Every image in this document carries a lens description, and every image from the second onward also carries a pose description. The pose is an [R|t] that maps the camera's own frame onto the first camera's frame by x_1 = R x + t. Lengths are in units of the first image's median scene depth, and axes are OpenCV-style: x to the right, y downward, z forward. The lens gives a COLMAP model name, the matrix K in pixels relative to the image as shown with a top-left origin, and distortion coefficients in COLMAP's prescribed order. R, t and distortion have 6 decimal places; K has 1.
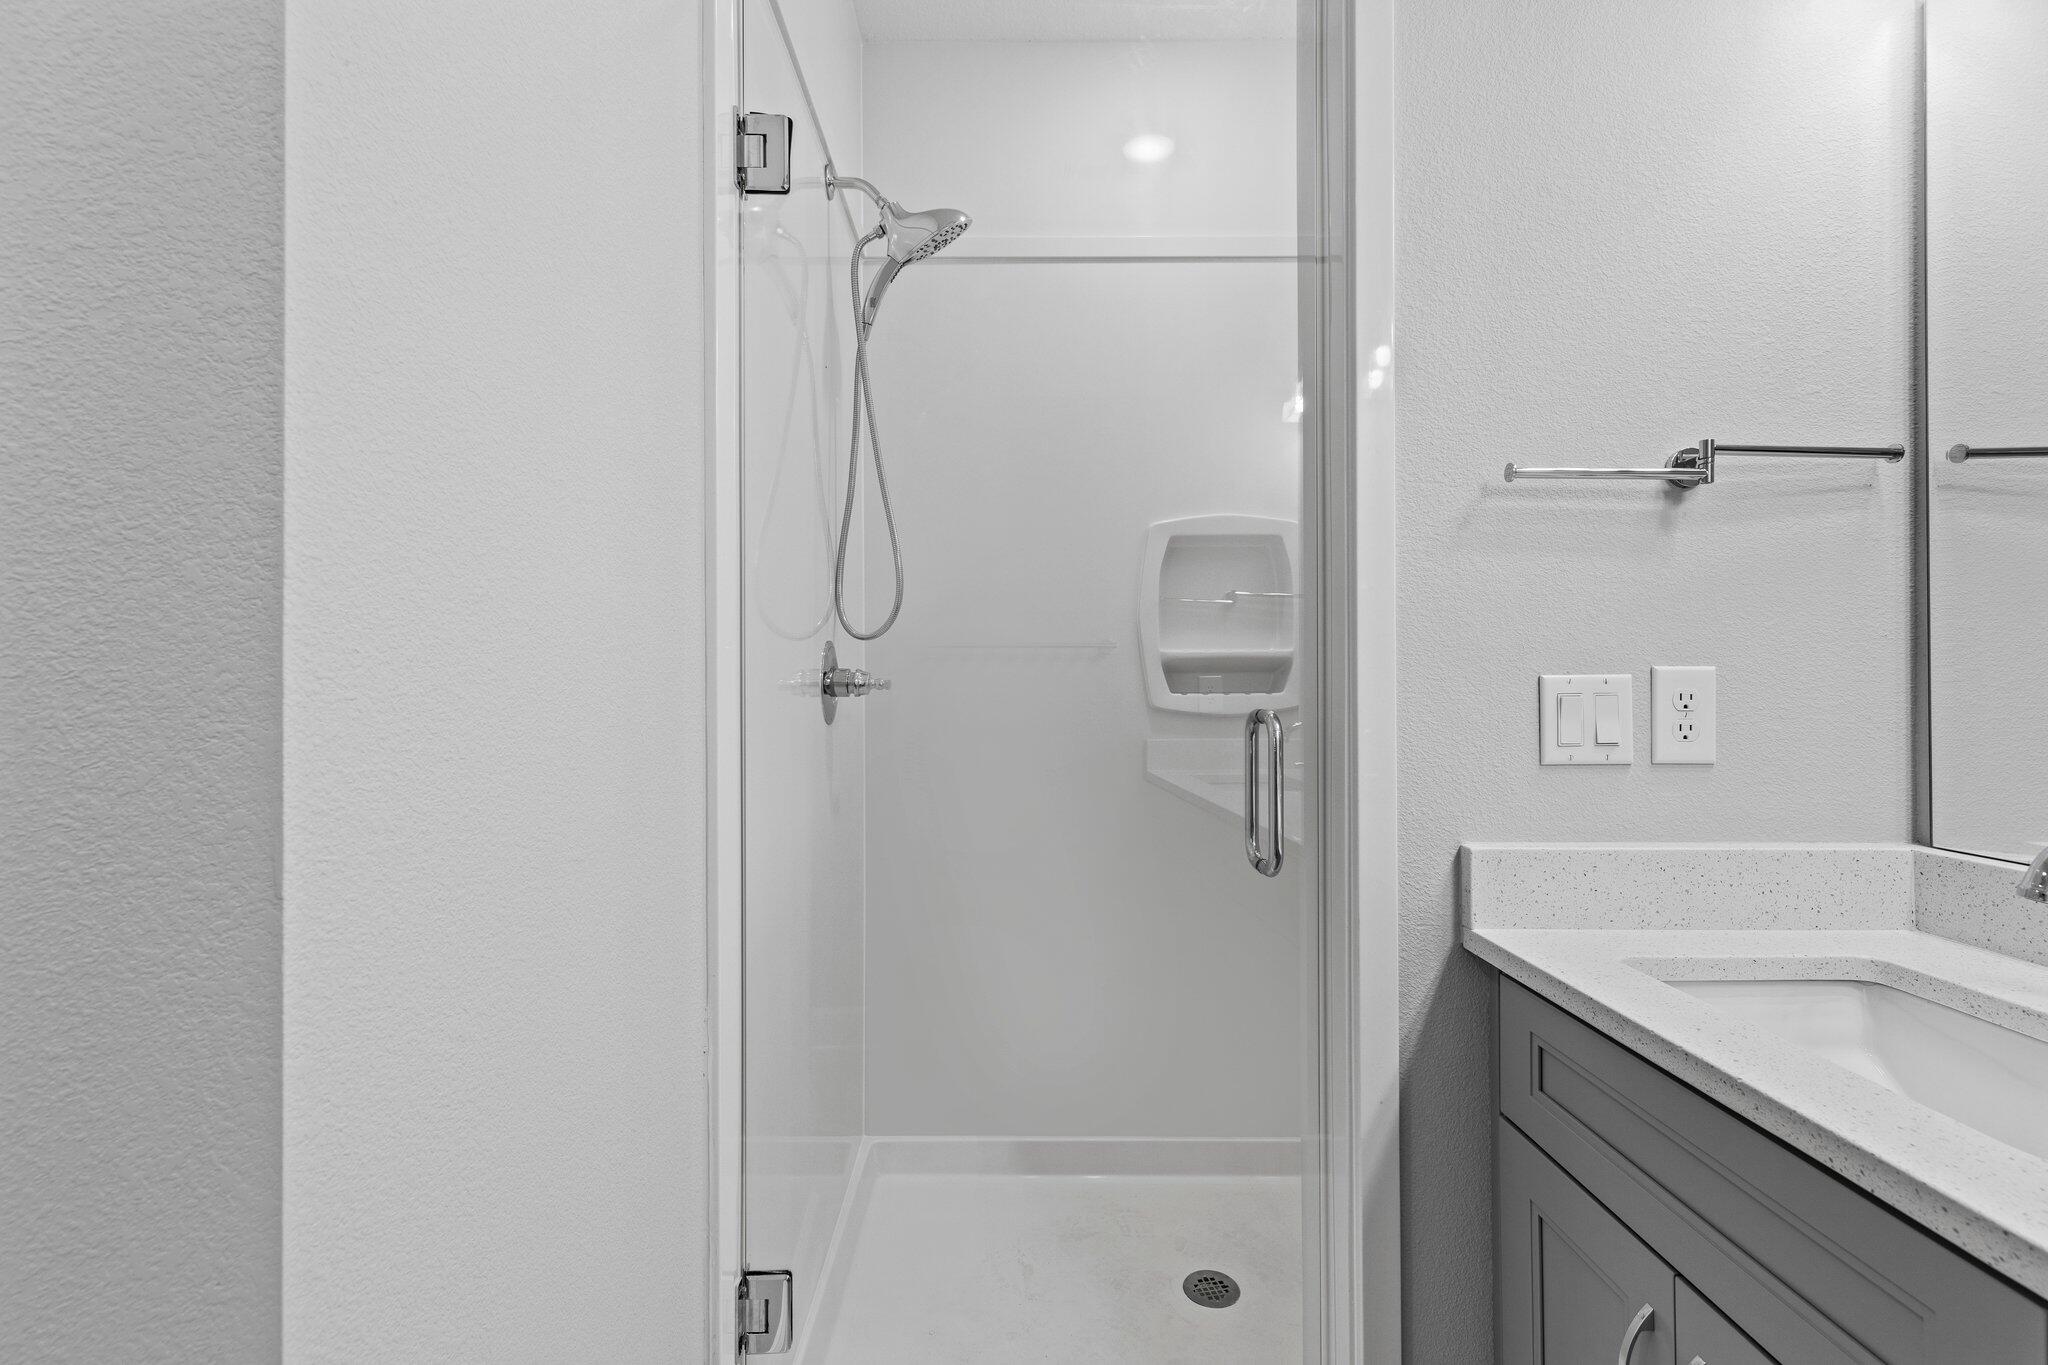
lens RADIAL K [[908.6, 0, 1011.0], [0, 908.6, 673.1], [0, 0, 1]] dist [0.004196, 0.000054]
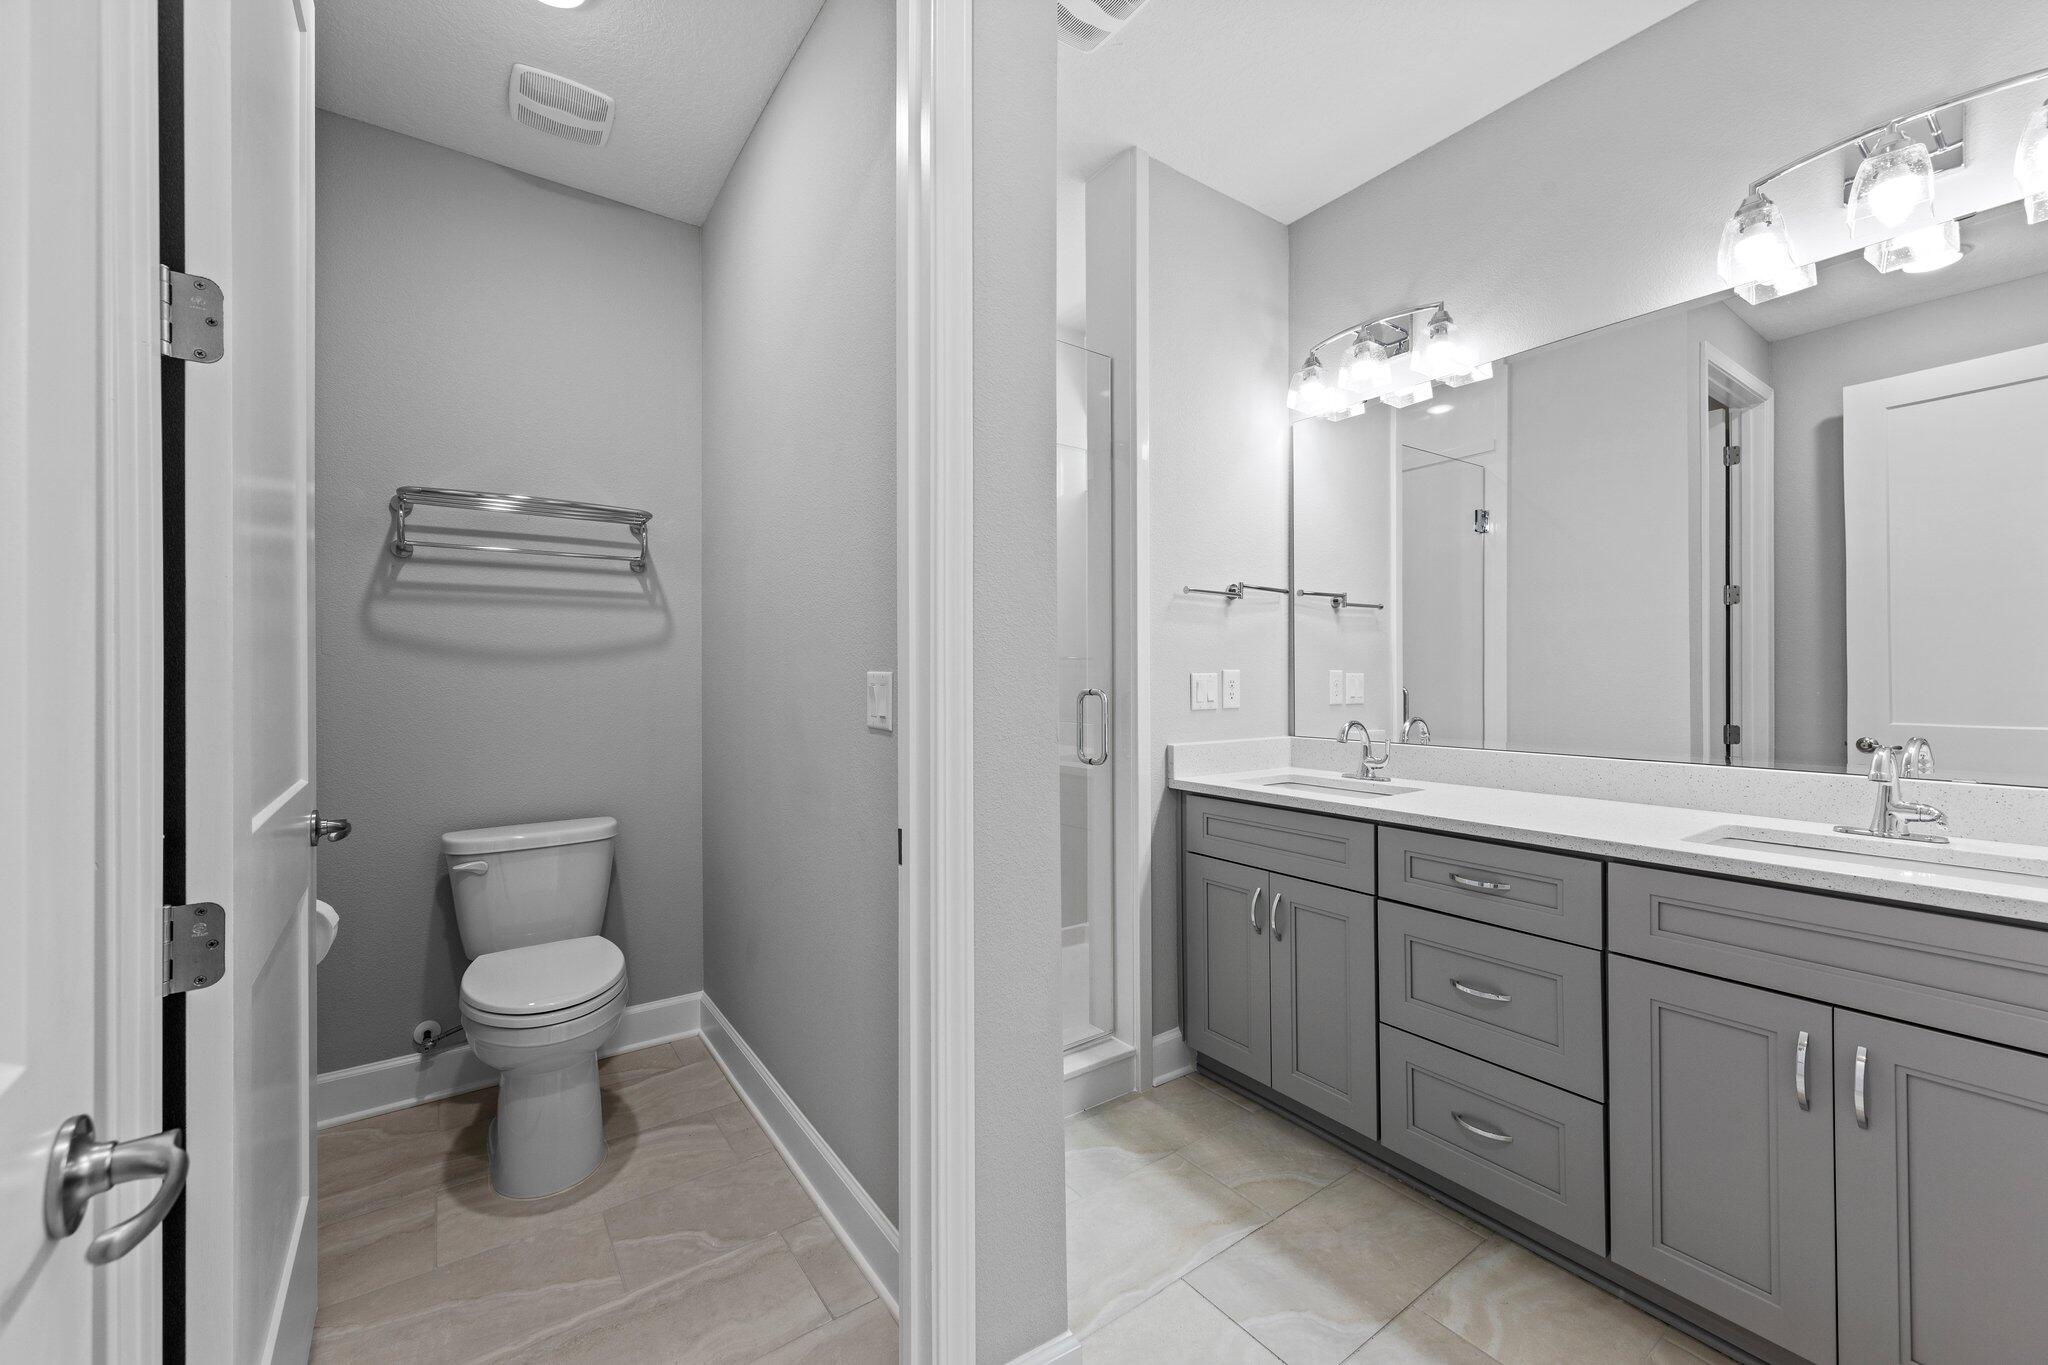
lens RADIAL K [[797.8, 0, 1024.3], [0, 797.8, 674.9], [0, 0, 1]] dist [0.007797, -0.000518]
pose [[0.822616, -0.000641, 0.568597, -1.001871], [-0.003234, 0.999978, 0.005807, -0.004905], [-0.568588, -0.006616, 0.822596, -0.501450]]
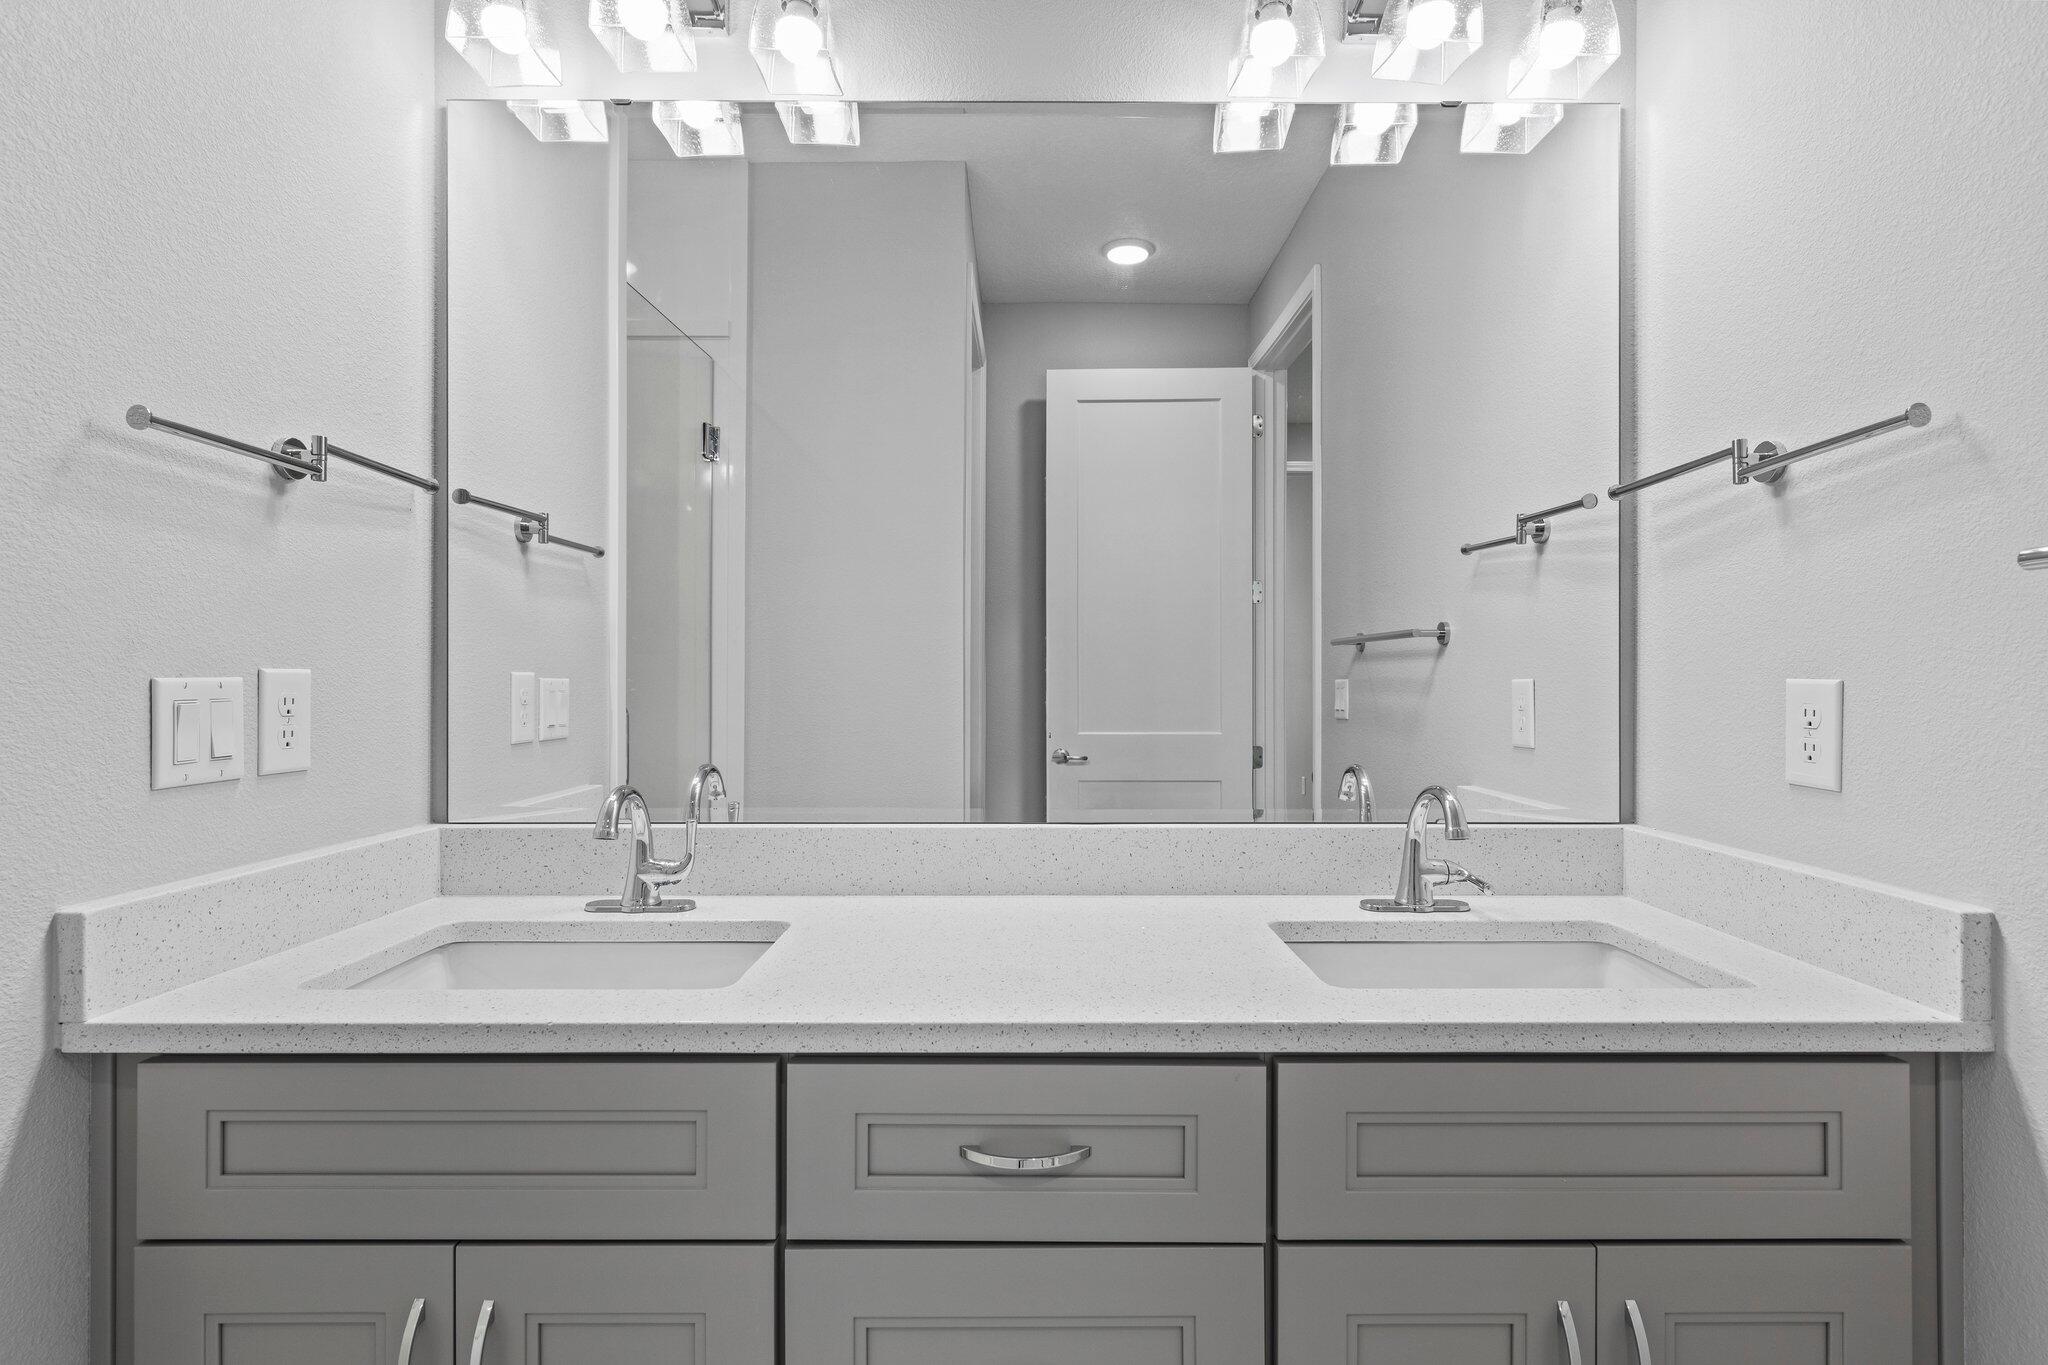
lens RADIAL K [[1027.1, 0, 1032.7], [0, 1027.1, 678.0], [0, 0, 1]] dist [0.008955, -0.001914]
pose [[0.009155, 0.002759, 0.999954, -0.320970], [-0.011160, 0.999934, -0.002657, -0.003917], [-0.999896, -0.011135, 0.009186, 0.219992]]
